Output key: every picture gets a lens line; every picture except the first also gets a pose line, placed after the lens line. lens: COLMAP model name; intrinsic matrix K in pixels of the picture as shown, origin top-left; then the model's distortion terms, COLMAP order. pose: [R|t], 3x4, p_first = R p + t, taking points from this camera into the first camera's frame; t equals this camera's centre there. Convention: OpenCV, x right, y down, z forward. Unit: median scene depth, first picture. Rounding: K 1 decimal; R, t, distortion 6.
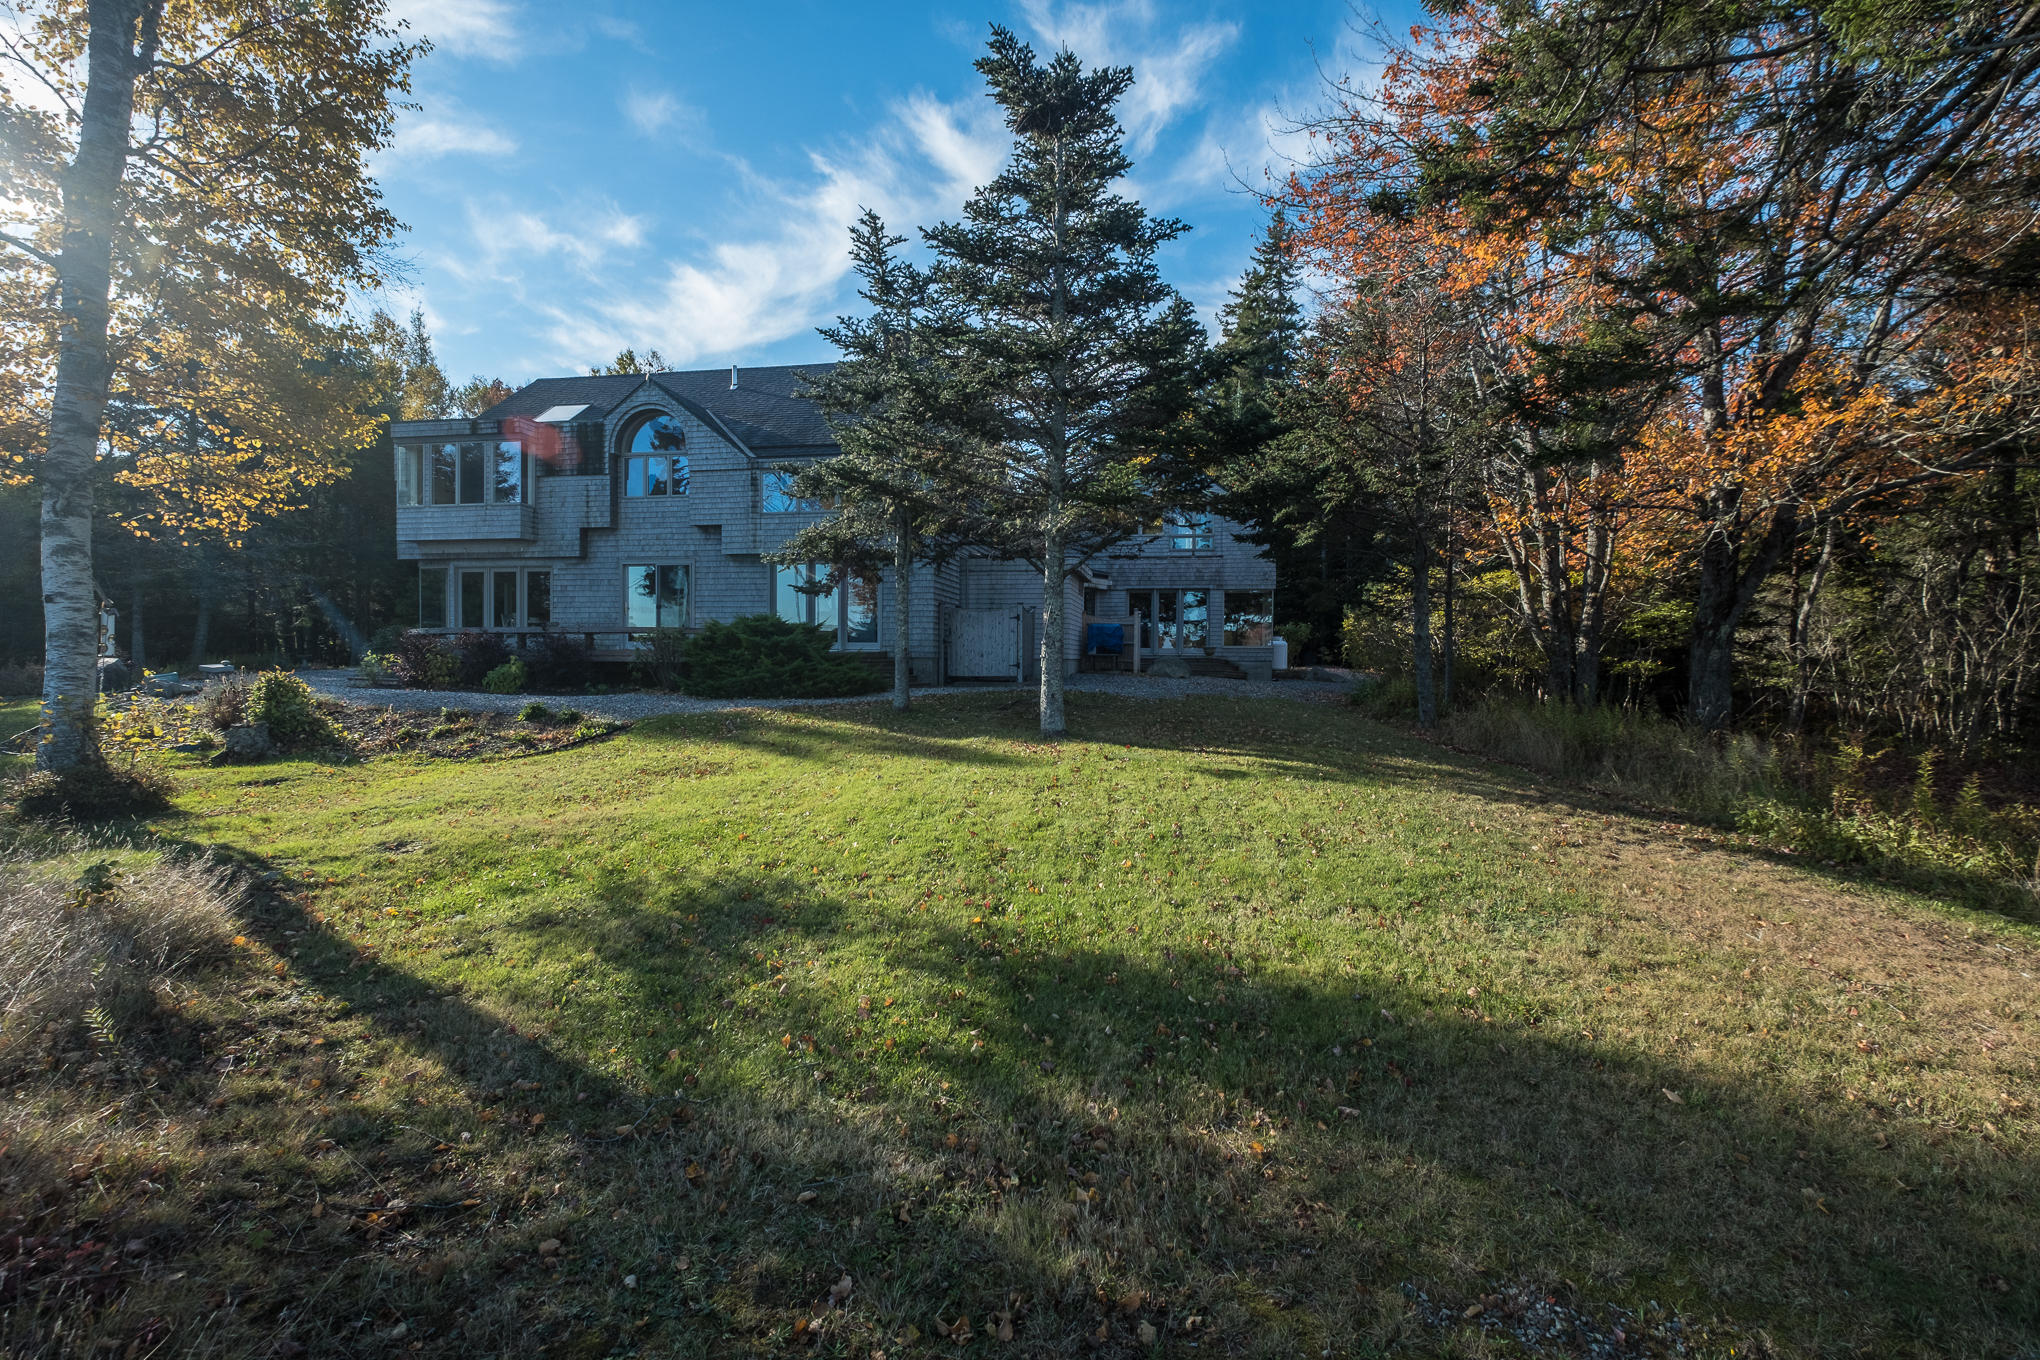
lens RADIAL K [[885.3, 0, 1022.0], [0, 885.3, 675.6], [0, 0, 1]] dist [-0.000290, -0.000003]
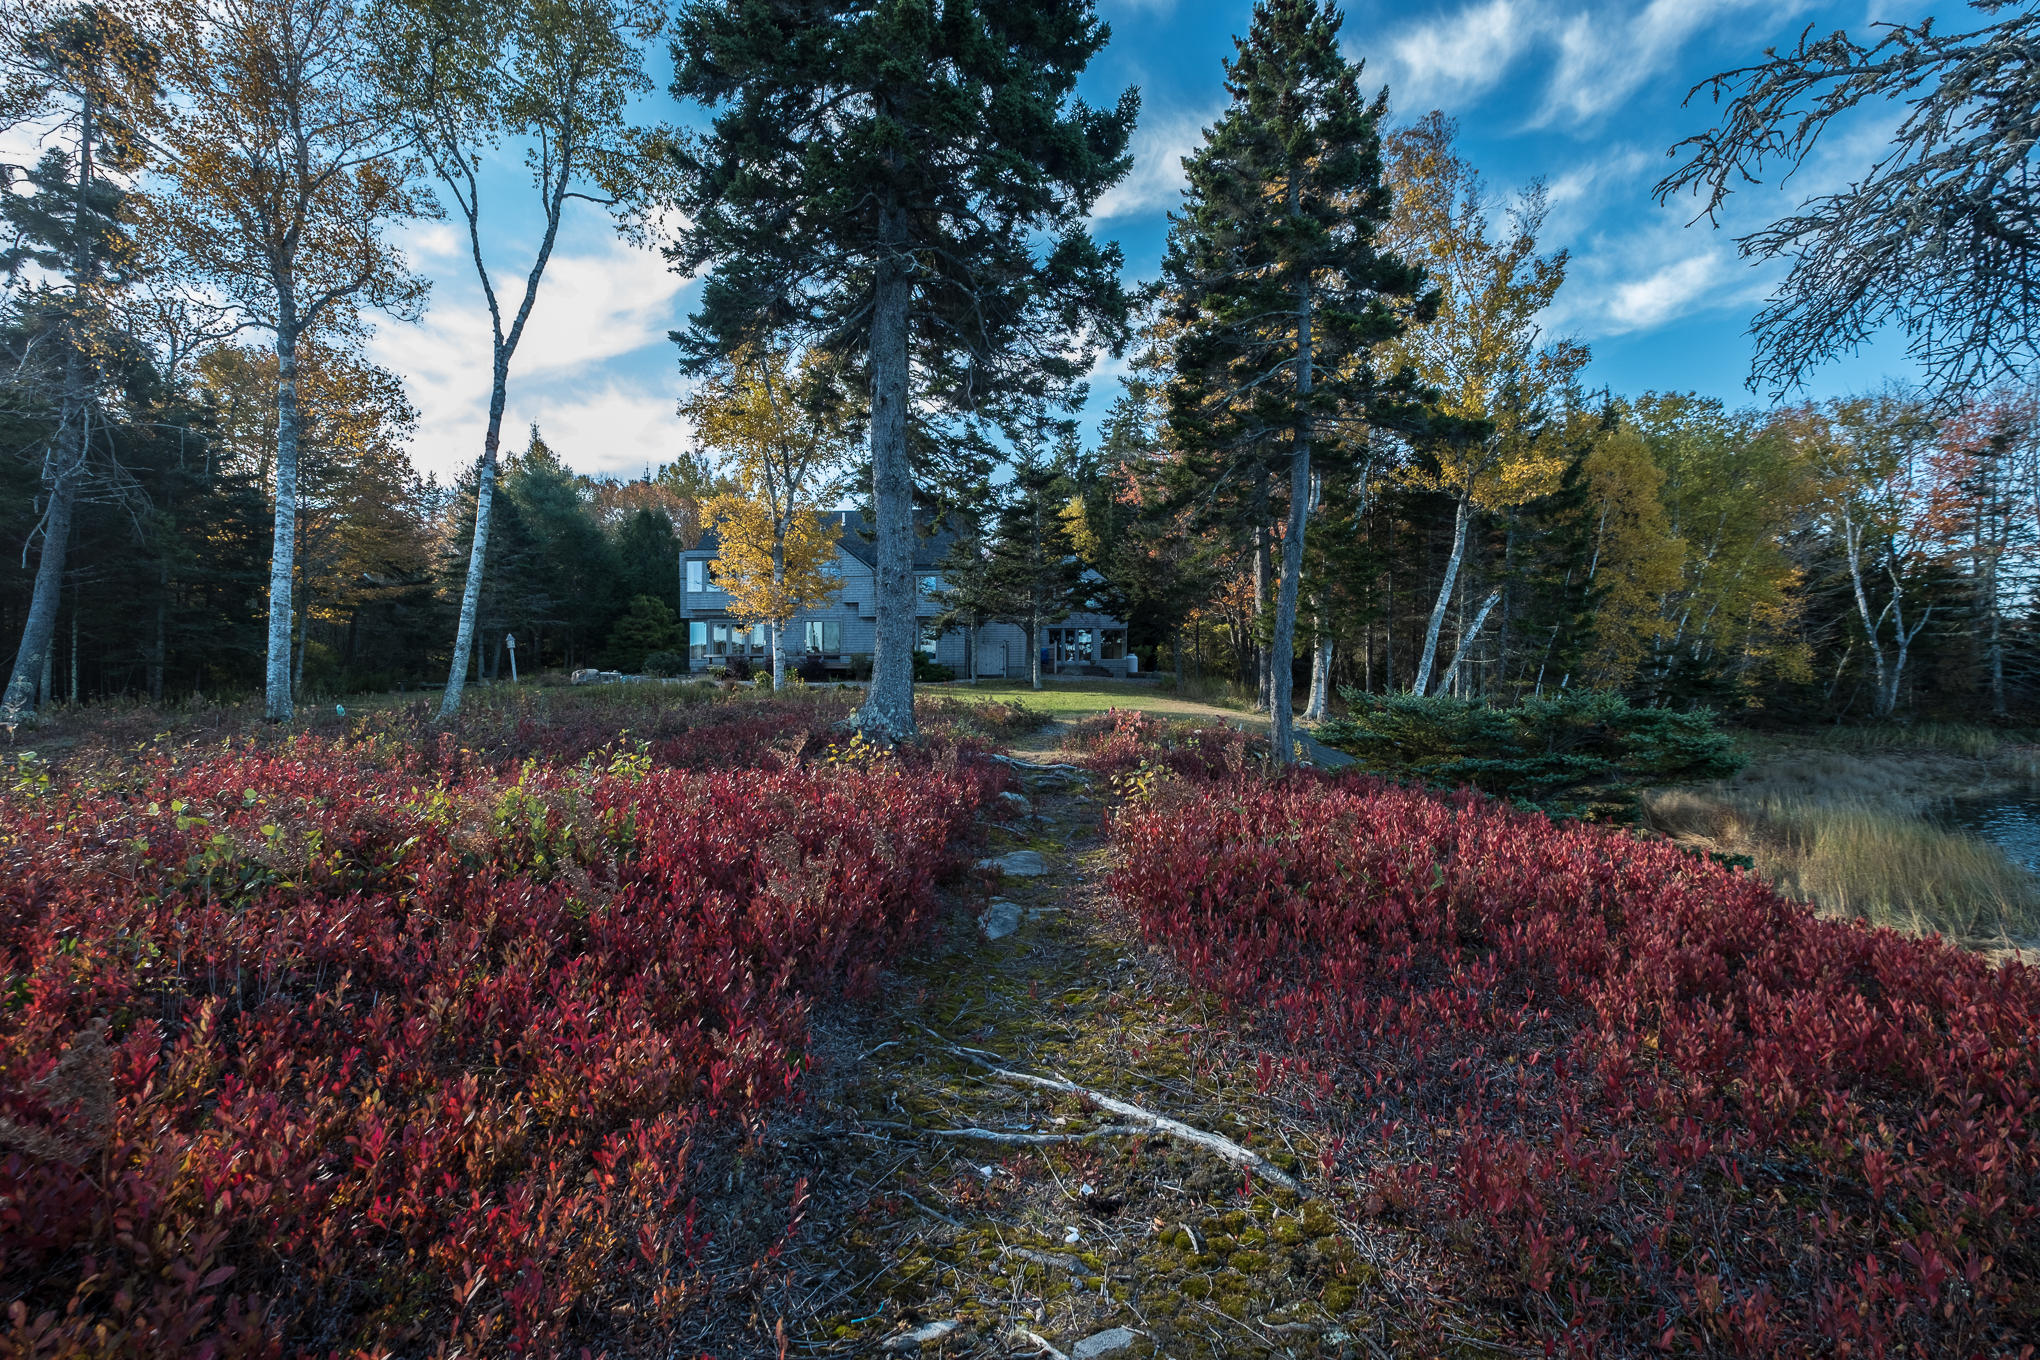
lens RADIAL K [[885.3, 0, 1019.1], [0, 885.3, 678.6], [0, 0, 1]] dist [-0.000290, -0.000003]
pose [[0.992857, -0.002843, 0.119278, -0.147011], [0.003854, 0.999959, -0.008246, 0.019700], [-0.119250, 0.008647, 0.992827, -0.747784]]
